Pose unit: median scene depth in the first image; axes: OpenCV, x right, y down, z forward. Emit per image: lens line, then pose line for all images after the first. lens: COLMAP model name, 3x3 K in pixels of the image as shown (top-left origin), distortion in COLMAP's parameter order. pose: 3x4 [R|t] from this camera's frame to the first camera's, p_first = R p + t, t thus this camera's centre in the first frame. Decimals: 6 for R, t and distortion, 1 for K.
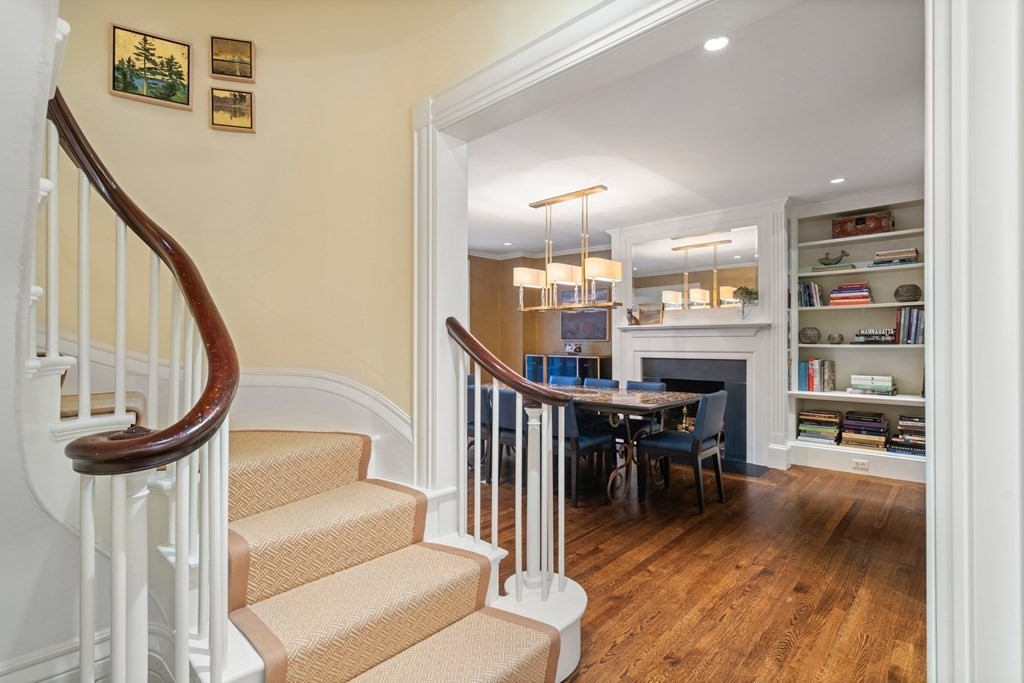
lens RADIAL K [[500.4, 0, 511.7], [0, 500.4, 343.1], [0, 0, 1]] dist [0.012968, 0.000205]
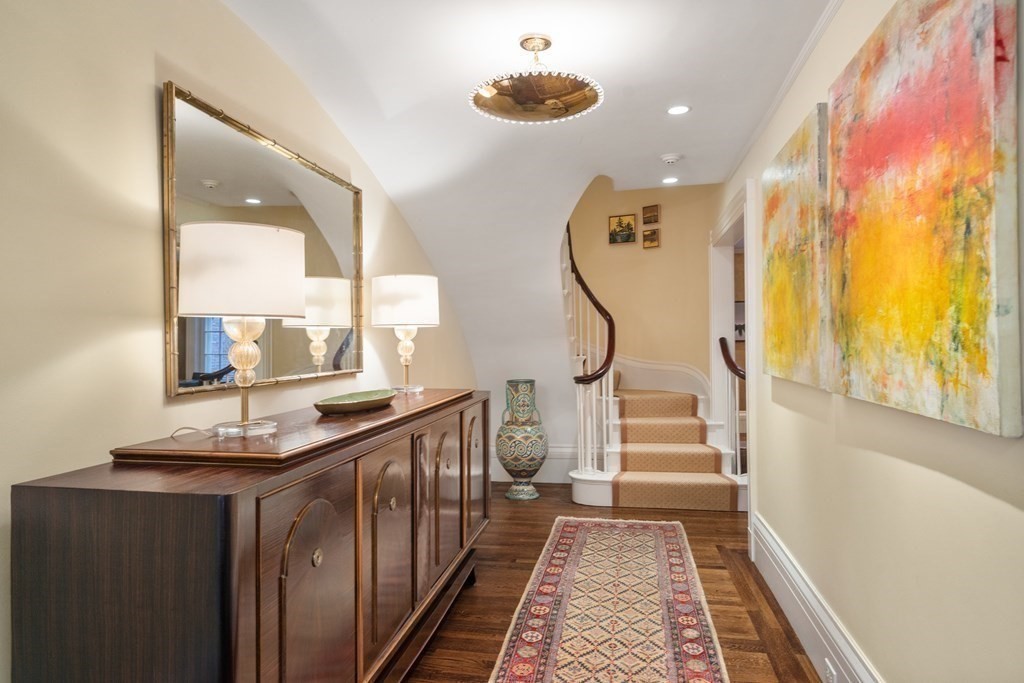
lens RADIAL K [[648.2, 0, 512.4], [0, 648.2, 341.4], [0, 0, 1]] dist [-0.000083, 0.000002]
pose [[0.558538, -0.009137, -0.829429, 1.449234], [0.014091, 0.999900, -0.001527, -0.040692], [0.829360, -0.010835, 0.558610, -1.063744]]
